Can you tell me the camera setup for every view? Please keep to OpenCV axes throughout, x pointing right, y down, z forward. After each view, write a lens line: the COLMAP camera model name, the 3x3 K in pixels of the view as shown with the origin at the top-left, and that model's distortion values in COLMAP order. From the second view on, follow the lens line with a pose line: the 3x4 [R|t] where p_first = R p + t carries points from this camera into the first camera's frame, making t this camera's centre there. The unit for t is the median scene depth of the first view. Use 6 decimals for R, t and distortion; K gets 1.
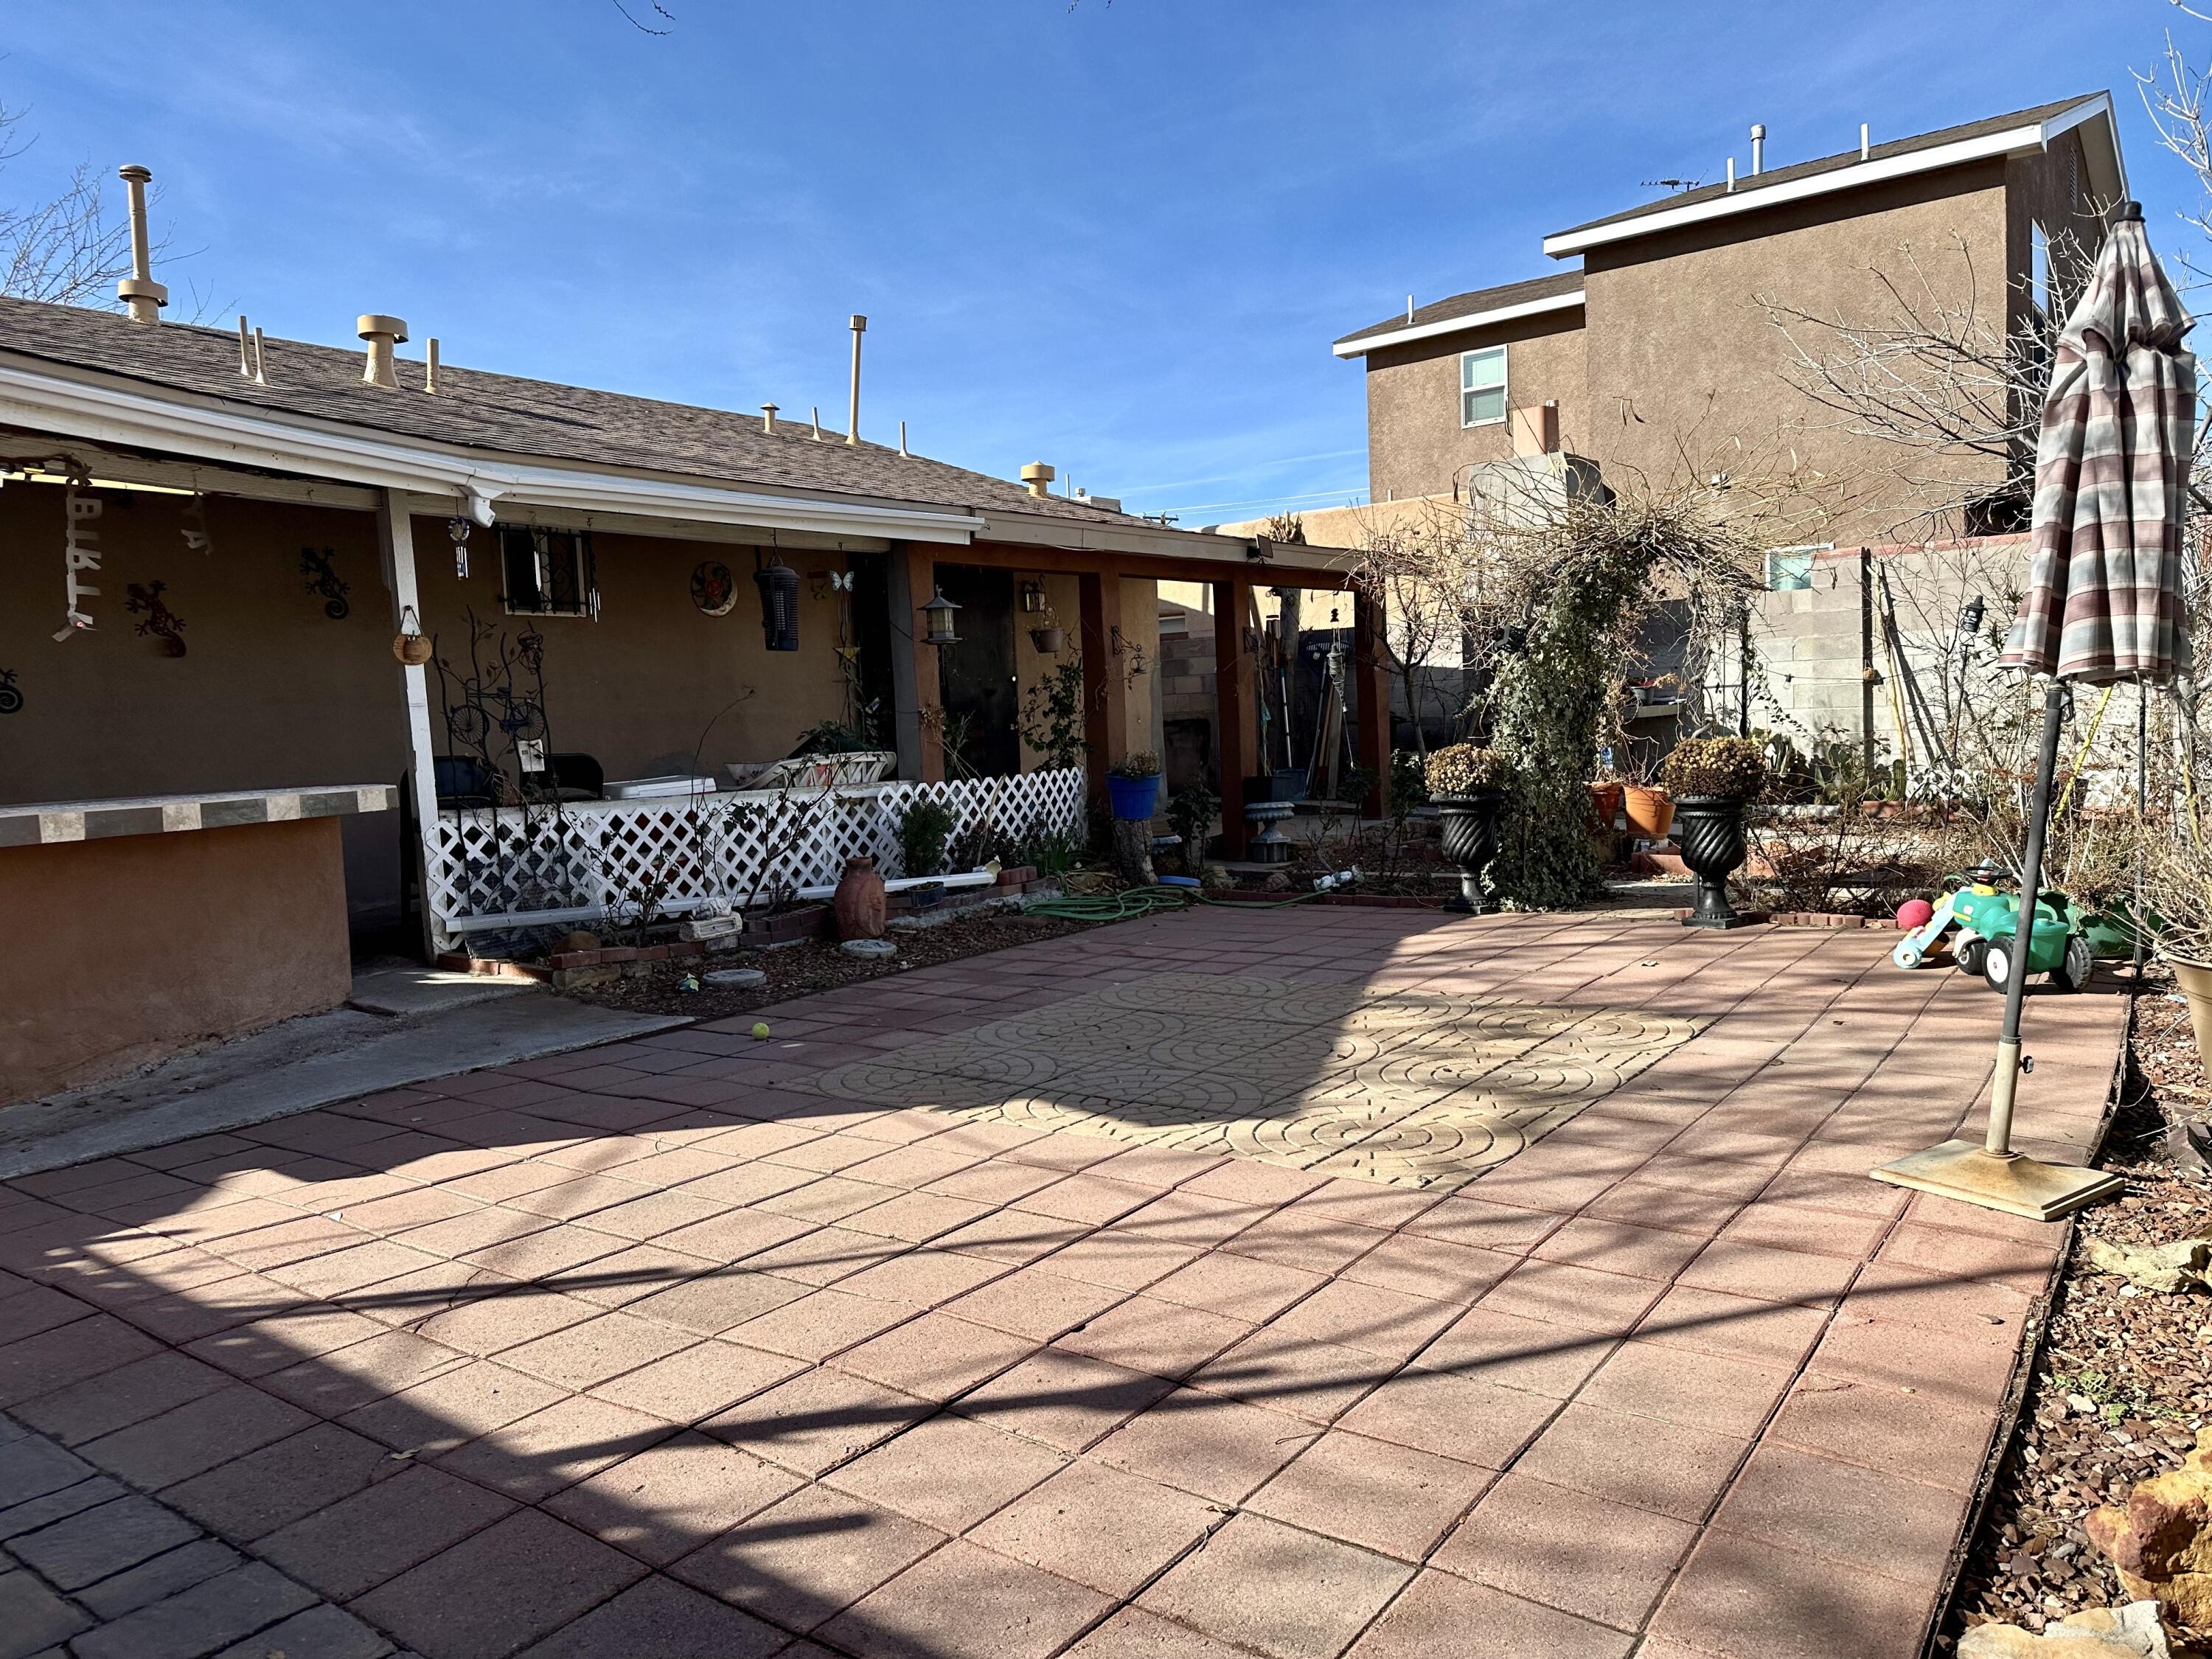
lens RADIAL K [[1574.1, 0, 1089.4], [0, 1574.1, 833.4], [0, 0, 1]] dist [0.043519, -0.046843]
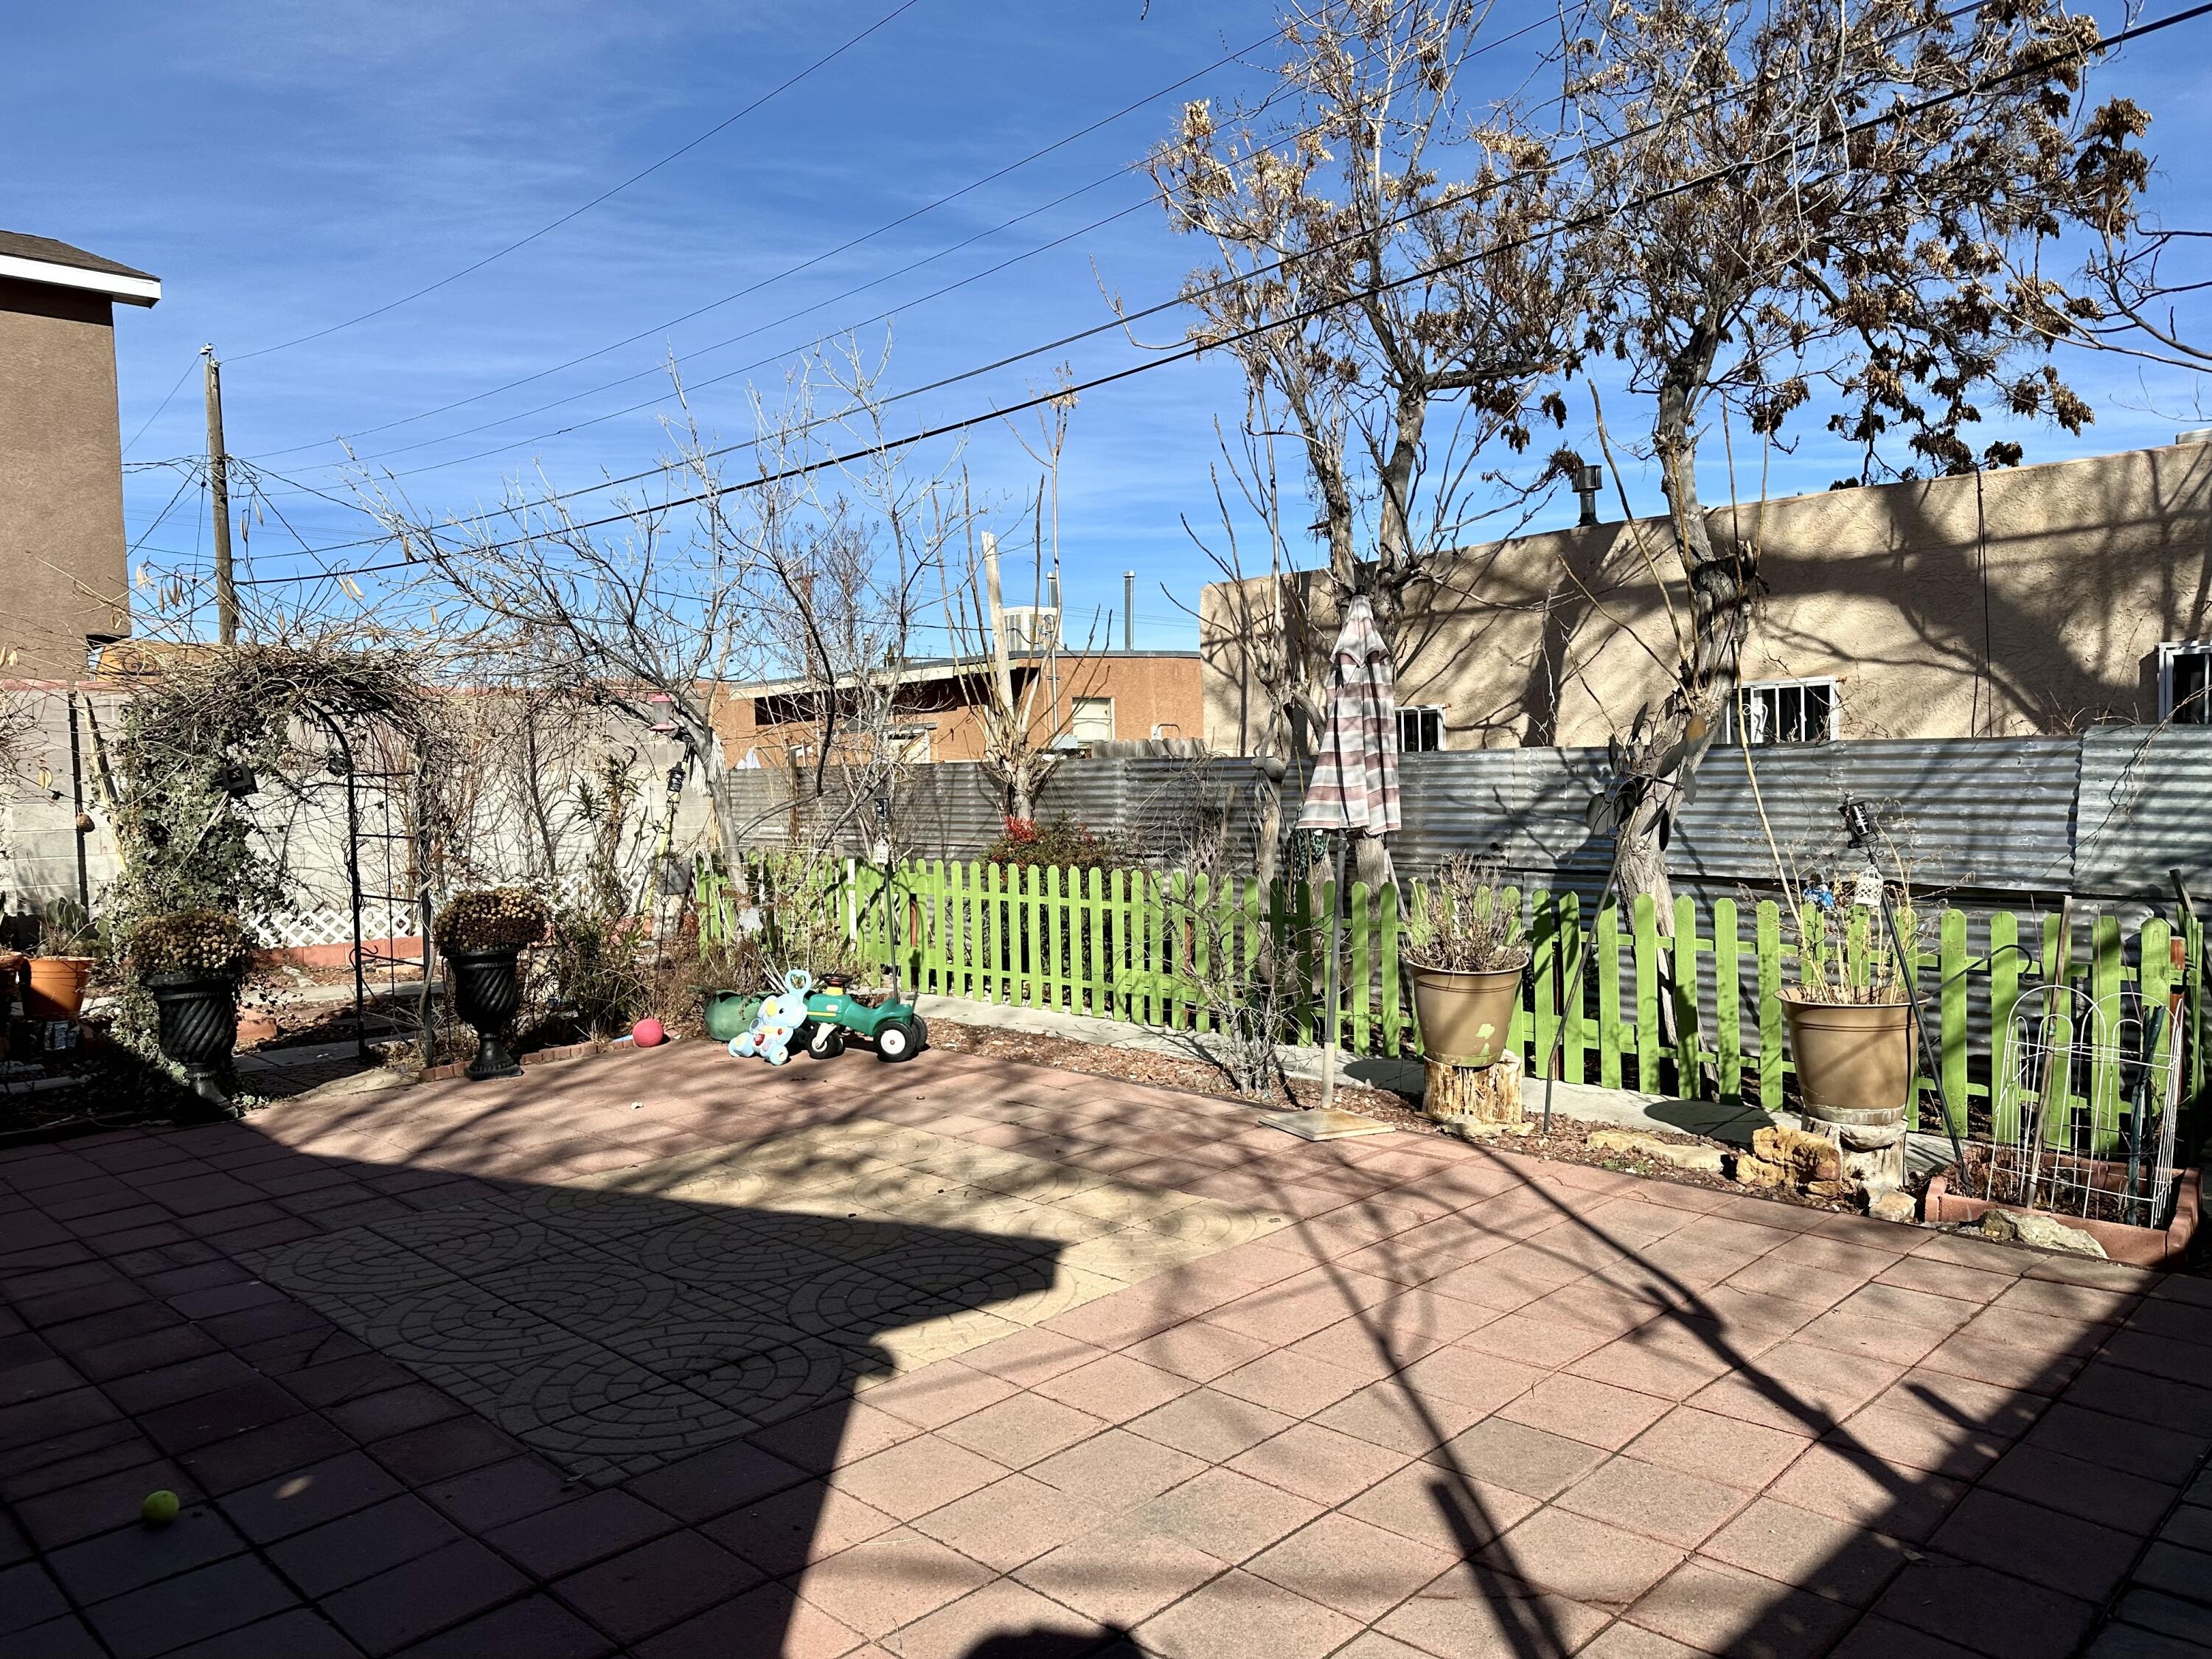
lens RADIAL K [[1574.1, 0, 1100.6], [0, 1574.1, 820.4], [0, 0, 1]] dist [0.043519, -0.046843]
pose [[0.147601, -0.008416, 0.989011, -1.280001], [0.099253, 0.995042, -0.006345, -0.136452], [-0.984054, 0.099099, 0.147704, 1.066379]]
